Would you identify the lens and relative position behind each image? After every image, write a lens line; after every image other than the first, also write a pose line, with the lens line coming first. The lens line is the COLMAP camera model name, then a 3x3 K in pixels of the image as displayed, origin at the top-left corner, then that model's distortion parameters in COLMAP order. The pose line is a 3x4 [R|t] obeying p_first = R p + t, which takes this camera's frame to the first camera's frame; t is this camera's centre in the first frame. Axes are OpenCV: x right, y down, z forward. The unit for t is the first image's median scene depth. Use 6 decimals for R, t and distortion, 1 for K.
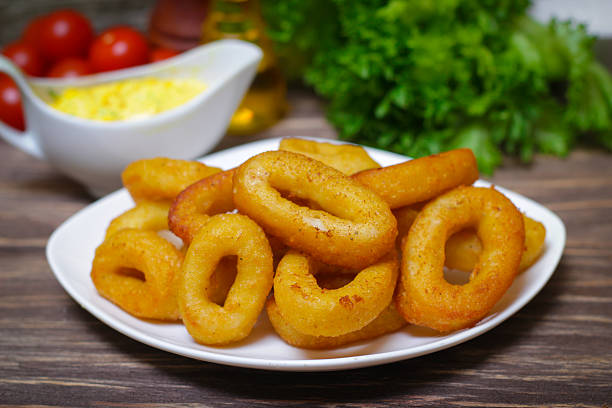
lens RADIAL K [[1623.9, 0, 306.0], [0, 1623.9, 204.0], [0, 0, 1]] dist [-0.188848, 0.849601]
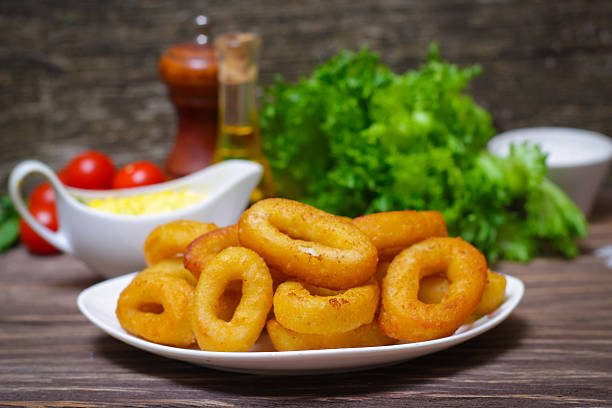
lens RADIAL K [[1623.9, 0, 306.0], [0, 1623.9, 204.0], [0, 0, 1]] dist [-0.188848, 0.849601]
pose [[0.999983, -0.005103, 0.002662, 0.001027], [0.005590, 0.971373, -0.237493, 0.251402], [-0.001374, 0.237504, 0.971386, -0.153183]]
